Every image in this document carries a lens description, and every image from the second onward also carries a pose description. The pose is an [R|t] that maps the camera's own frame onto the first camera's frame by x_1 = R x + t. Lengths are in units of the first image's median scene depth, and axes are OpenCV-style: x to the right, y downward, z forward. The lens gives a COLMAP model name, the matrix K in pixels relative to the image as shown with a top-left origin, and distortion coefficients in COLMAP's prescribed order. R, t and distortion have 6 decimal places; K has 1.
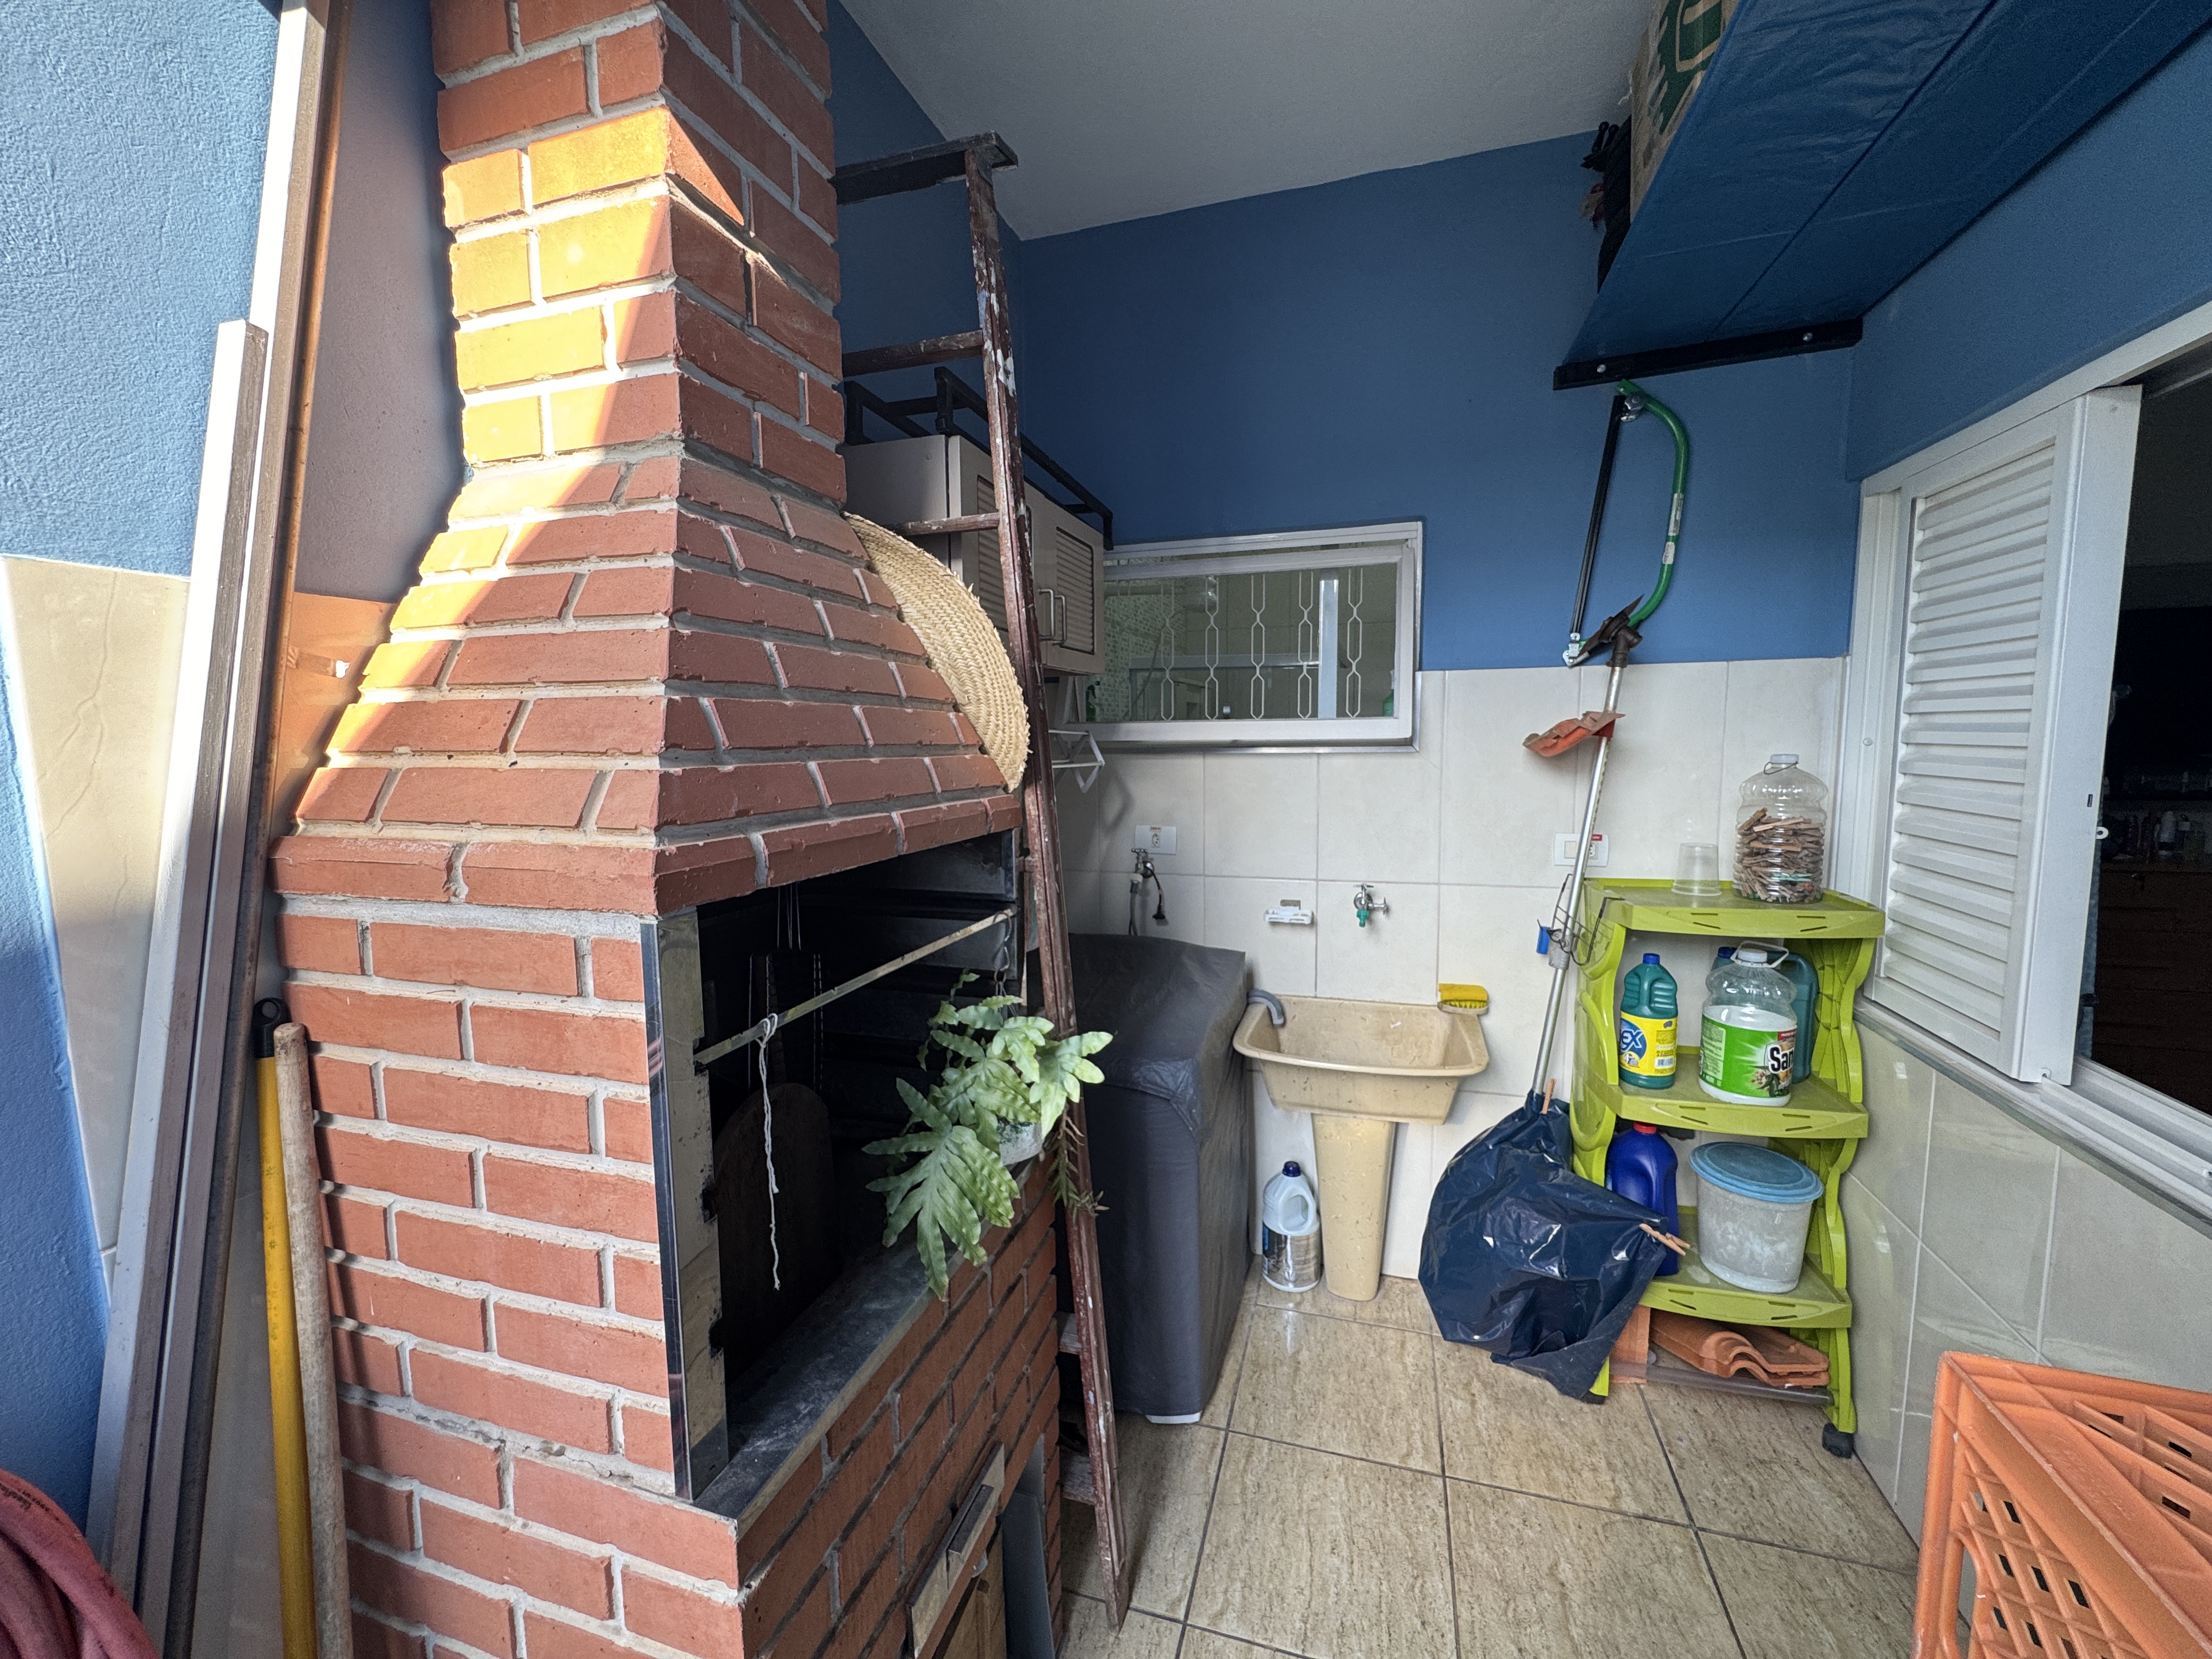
lens RADIAL K [[882.5, 0, 1103.9], [0, 882.5, 822.5], [0, 0, 1]] dist [-0.009631, 0.001533]
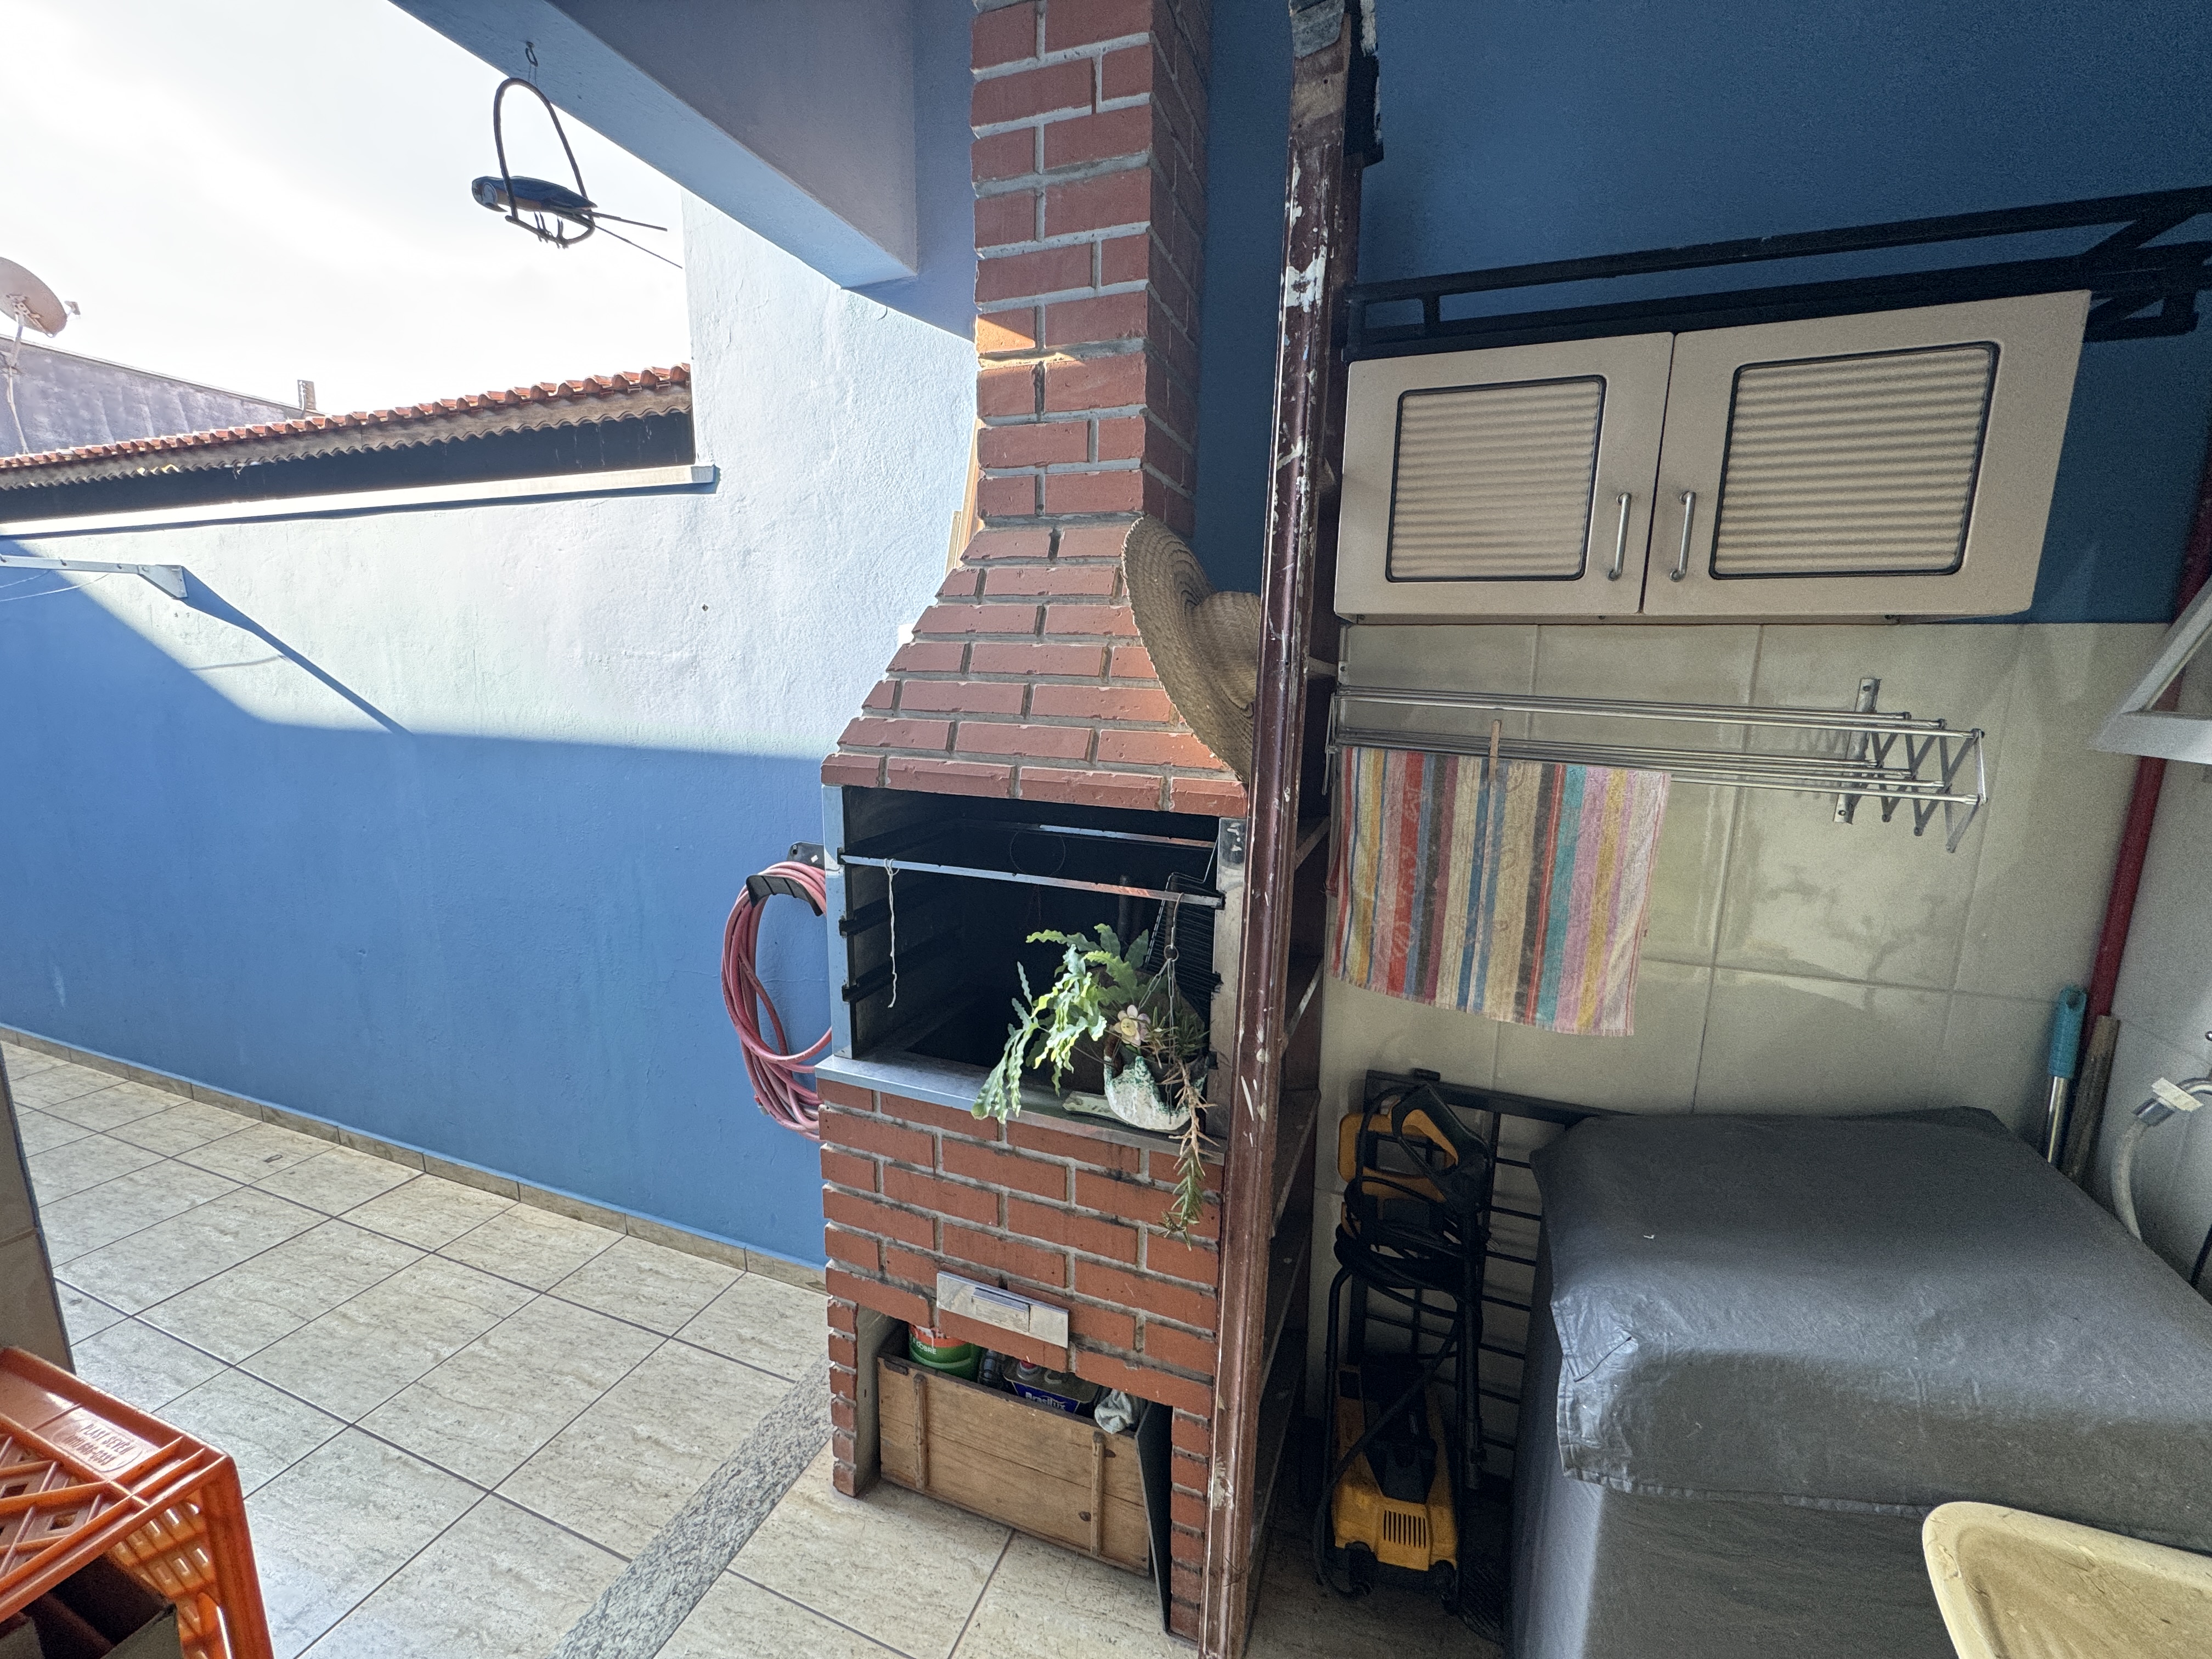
lens RADIAL K [[882.5, 0, 1108.7], [0, 882.5, 829.2], [0, 0, 1]] dist [-0.009631, 0.001533]
pose [[-0.062439, 0.194088, -0.978995, 0.547323], [-0.112298, 0.973314, 0.200124, -0.102116], [0.991711, 0.122435, -0.038977, 0.607901]]
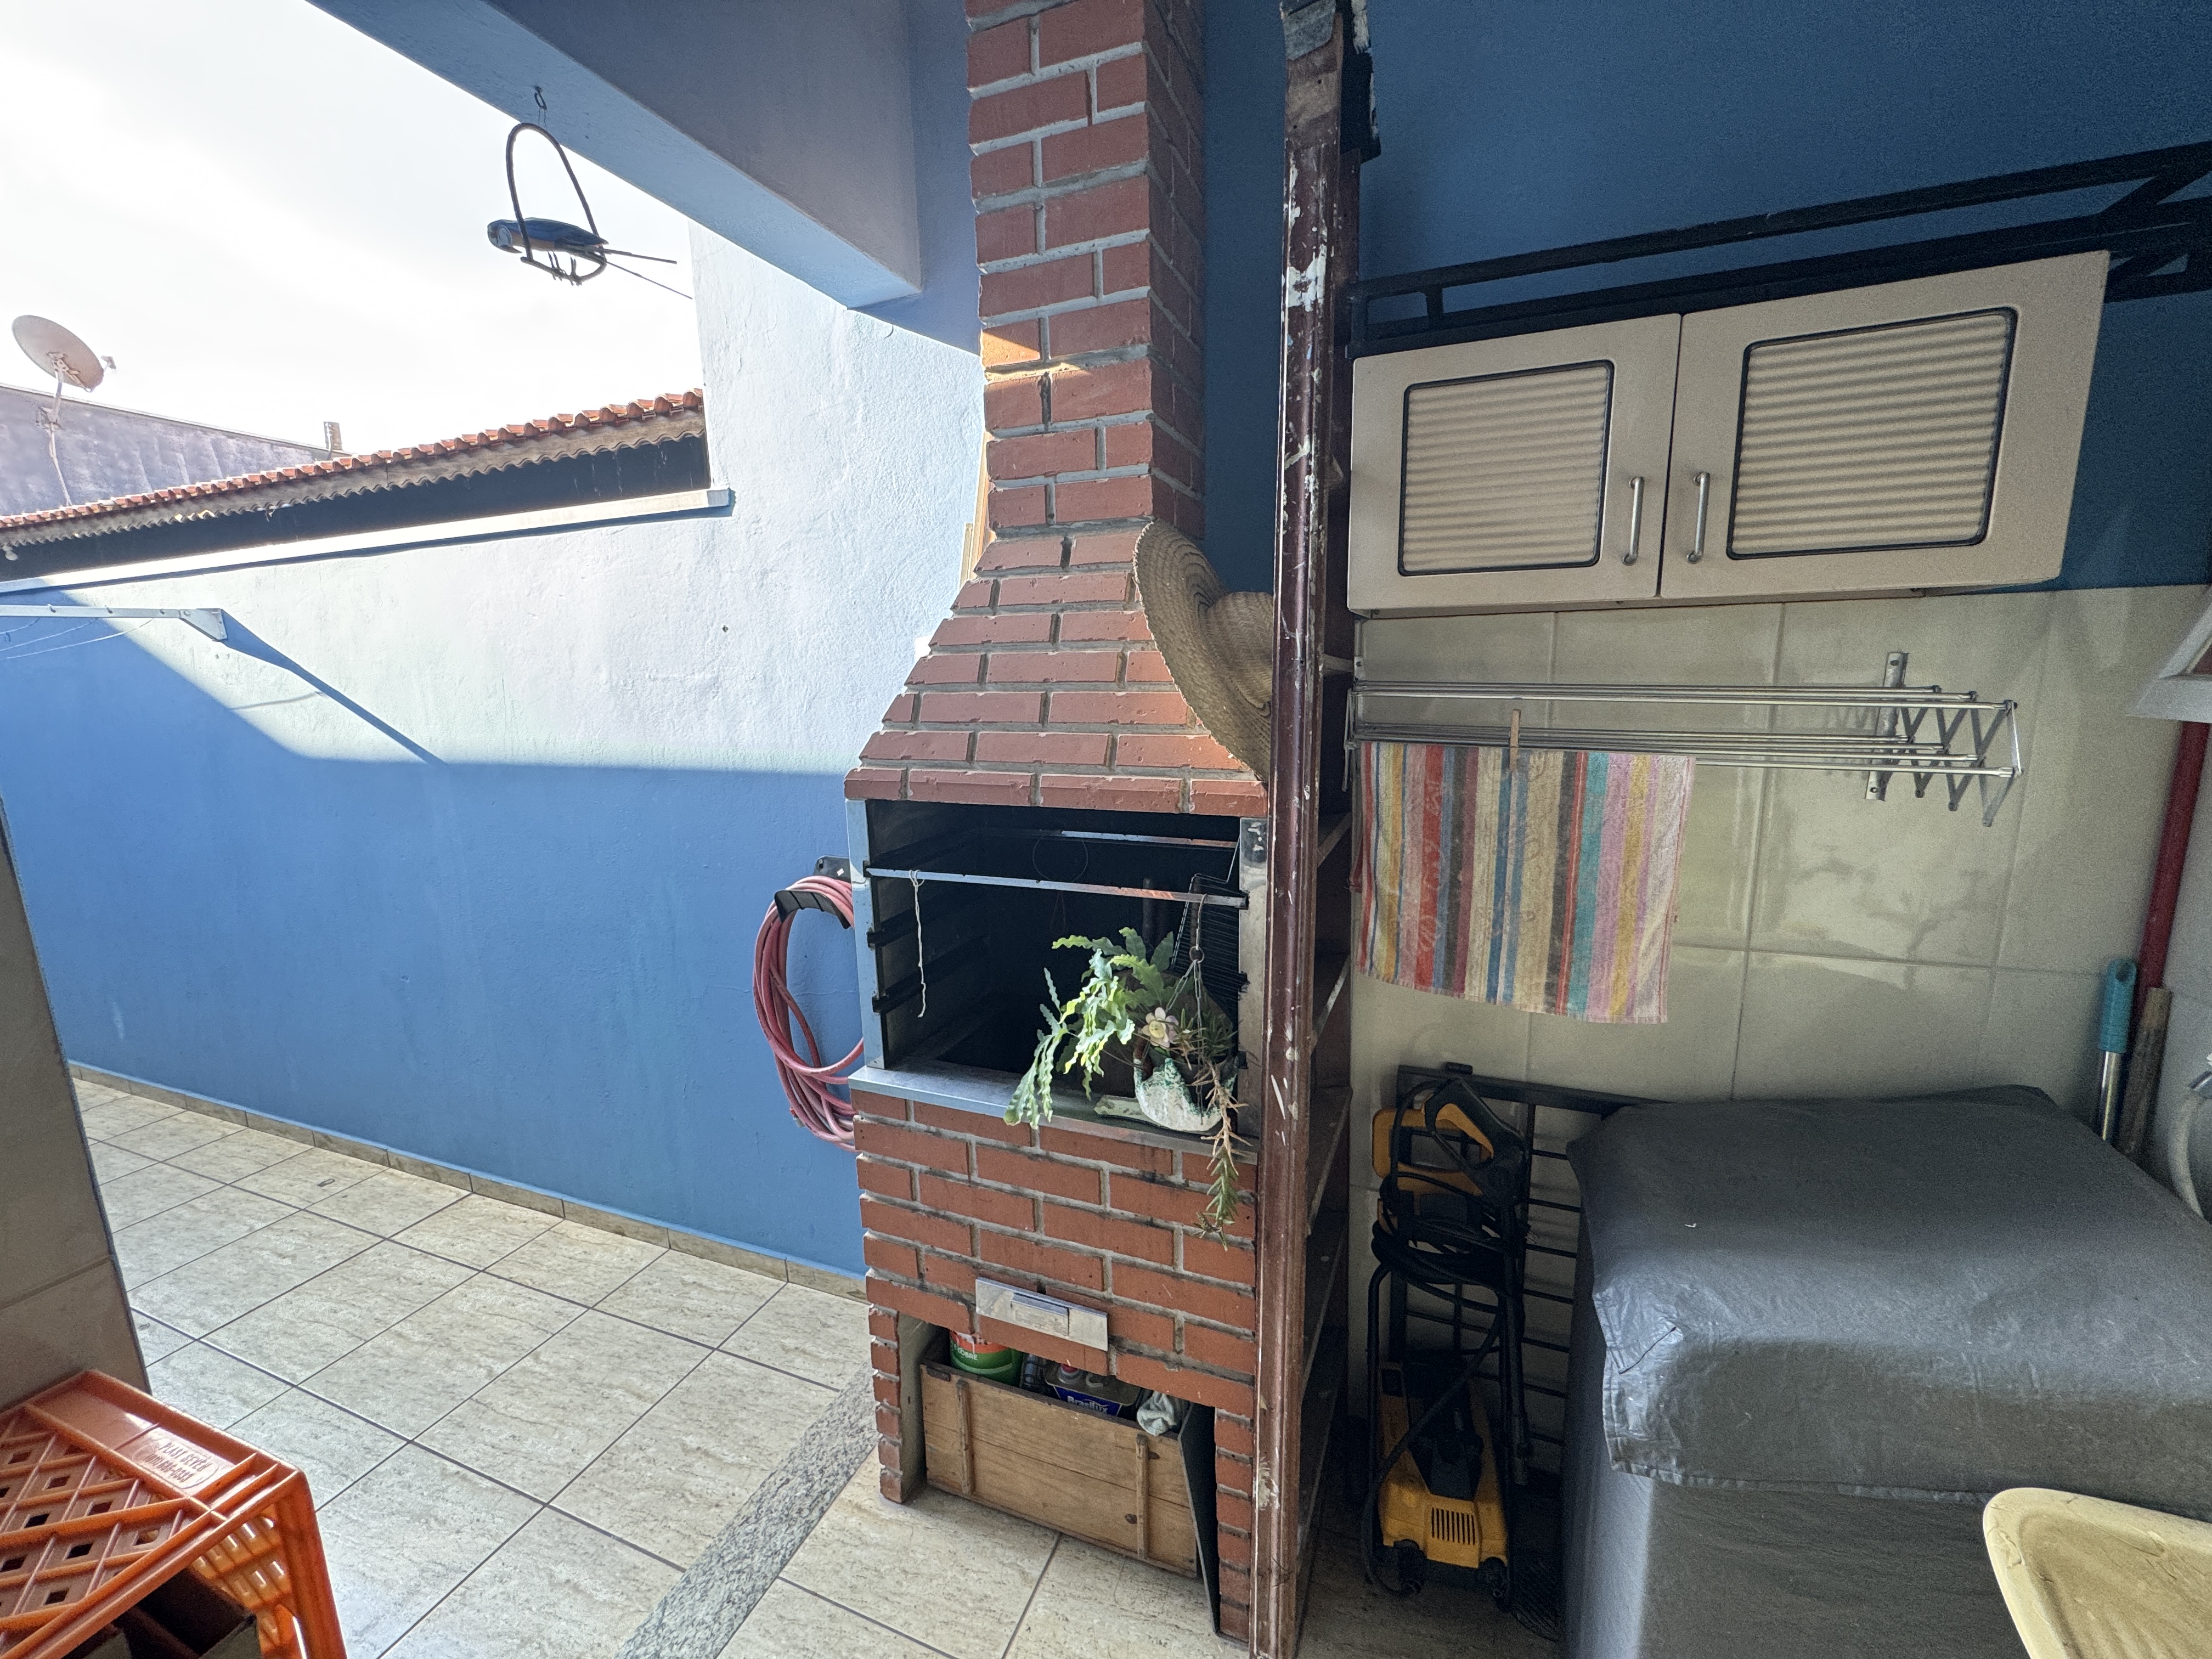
lens RADIAL K [[882.5, 0, 1108.7], [0, 882.5, 828.9], [0, 0, 1]] dist [-0.009631, 0.001533]
pose [[-0.080032, 0.193390, -0.977852, 0.550875], [-0.072535, 0.977268, 0.199211, -0.104256], [0.994150, 0.086872, -0.064185, 0.608423]]
